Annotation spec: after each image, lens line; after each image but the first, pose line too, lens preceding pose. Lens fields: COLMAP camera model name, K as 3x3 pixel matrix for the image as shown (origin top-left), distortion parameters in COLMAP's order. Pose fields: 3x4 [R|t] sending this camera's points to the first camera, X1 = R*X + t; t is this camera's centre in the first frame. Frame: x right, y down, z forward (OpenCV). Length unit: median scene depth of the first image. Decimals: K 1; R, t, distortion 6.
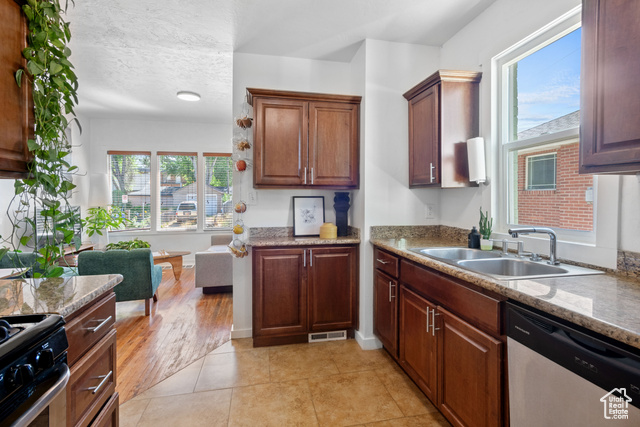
lens RADIAL K [[304.0, 0, 324.4], [0, 304.0, 199.6], [0, 0, 1]] dist [0.001514, 0.000177]
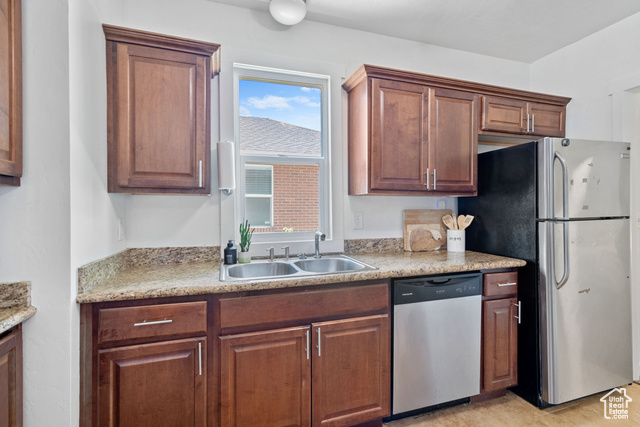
lens RADIAL K [[310.9, 0, 321.1], [0, 310.9, 207.4], [0, 0, 1]] dist [0.013717, 0.000106]
pose [[-0.115033, 0.002121, 0.993359, -0.606342], [0.000895, 0.999998, -0.002031, -0.009533], [-0.993361, 0.000655, -0.115035, 1.115918]]
